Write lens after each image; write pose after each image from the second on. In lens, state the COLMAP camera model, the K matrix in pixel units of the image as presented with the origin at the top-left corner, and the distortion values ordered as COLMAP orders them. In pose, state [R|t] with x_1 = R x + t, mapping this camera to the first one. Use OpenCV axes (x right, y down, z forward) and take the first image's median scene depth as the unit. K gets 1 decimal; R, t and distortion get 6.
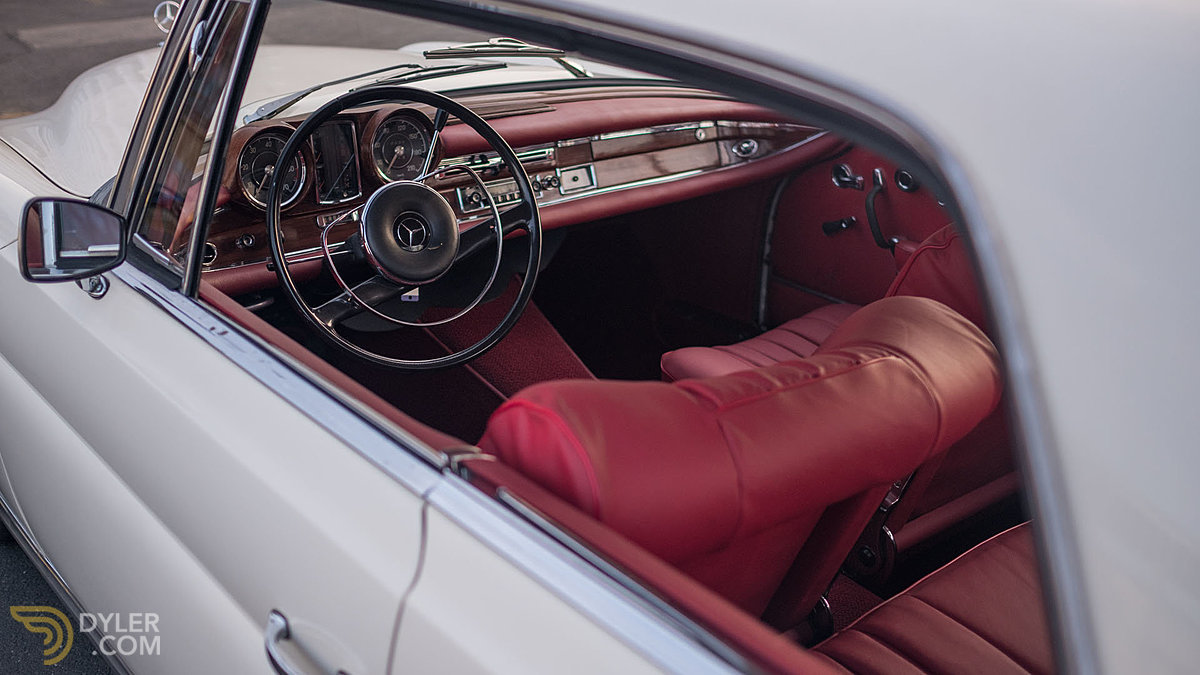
lens RADIAL K [[1191.0, 0, 564.4], [0, 1191.0, 338.2], [0, 0, 1]] dist [-0.003770, -0.001561]
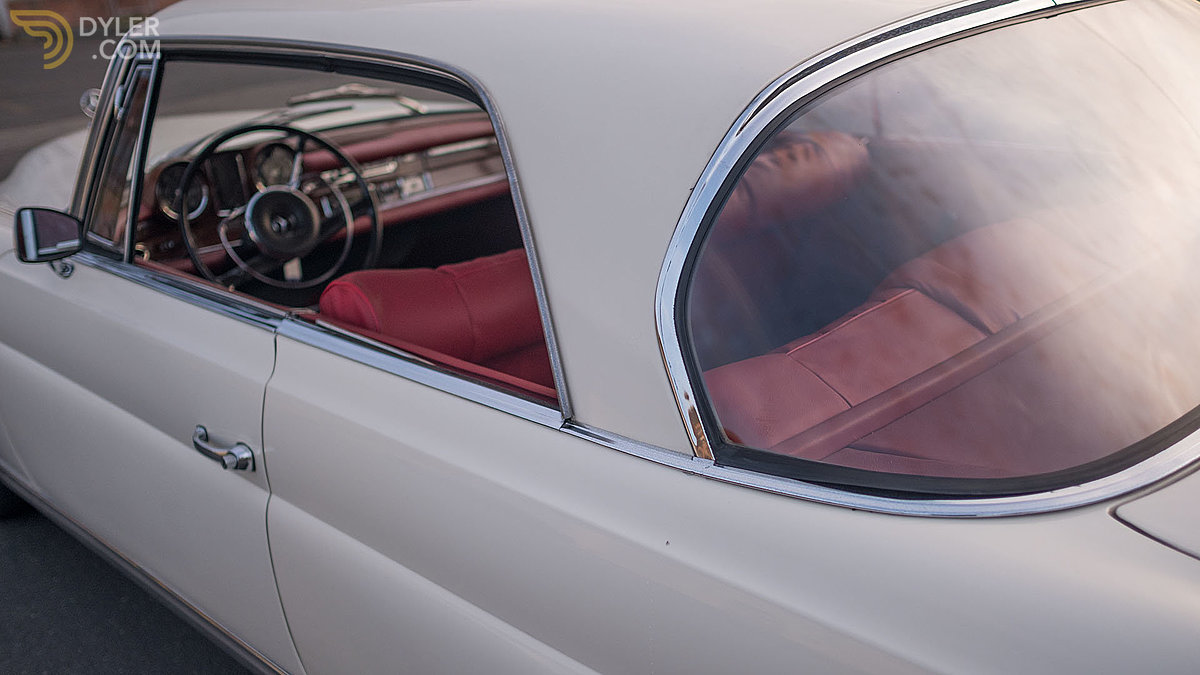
lens RADIAL K [[1223.4, 0, 600.0], [0, 1223.4, 337.5], [0, 0, 1]] dist [-0.015781, -0.028547]
pose [[0.991919, -0.108312, 0.066072, 0.136303], [0.111941, 0.992250, -0.053940, 0.169069], [-0.059717, 0.060900, 0.996356, -0.470337]]
